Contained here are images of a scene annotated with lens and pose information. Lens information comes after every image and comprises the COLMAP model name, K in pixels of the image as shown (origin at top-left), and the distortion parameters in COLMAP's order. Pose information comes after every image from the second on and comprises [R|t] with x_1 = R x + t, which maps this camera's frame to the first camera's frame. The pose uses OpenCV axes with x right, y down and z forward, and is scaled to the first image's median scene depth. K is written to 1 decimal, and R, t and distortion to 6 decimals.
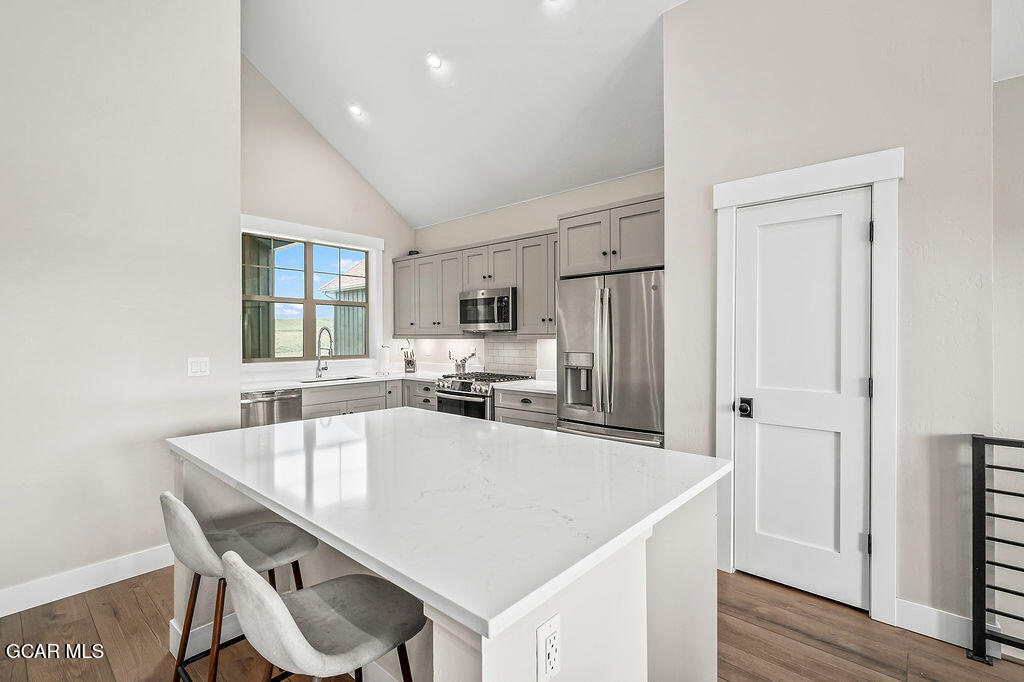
lens RADIAL K [[449.0, 0, 509.5], [0, 449.0, 338.8], [0, 0, 1]] dist [-0.008214, 0.000257]
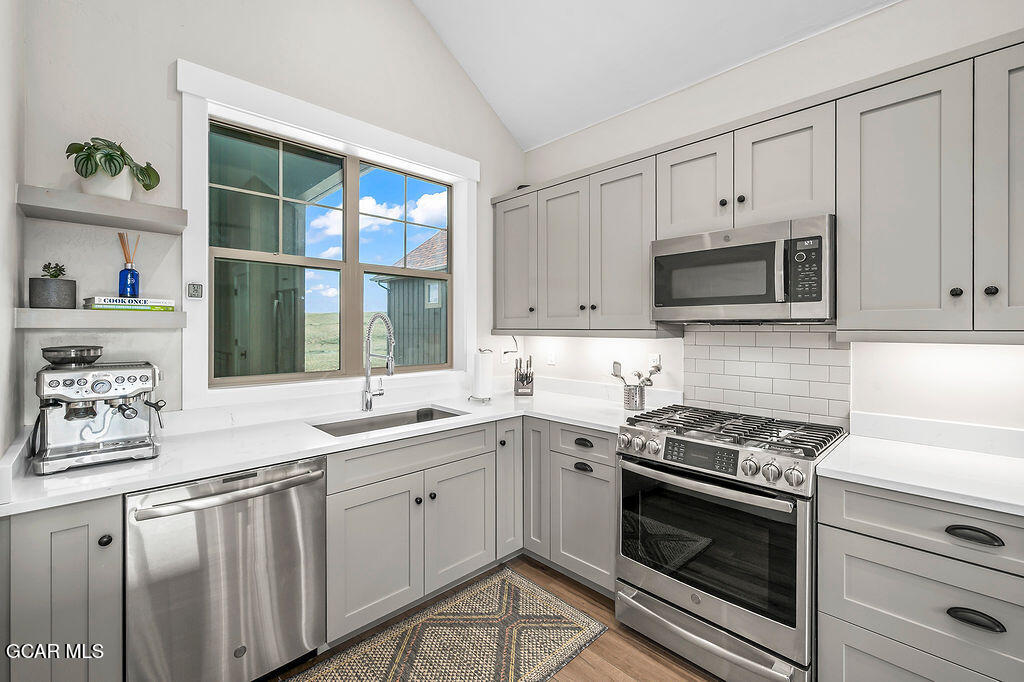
lens RADIAL K [[438.9, 0, 512.4], [0, 438.9, 329.1], [0, 0, 1]] dist [0.000727, -0.000094]
pose [[0.995987, 0.006688, -0.089251, -0.216017], [-0.007298, 0.999952, -0.006507, -0.005610], [0.089203, 0.007132, 0.995988, 0.516888]]
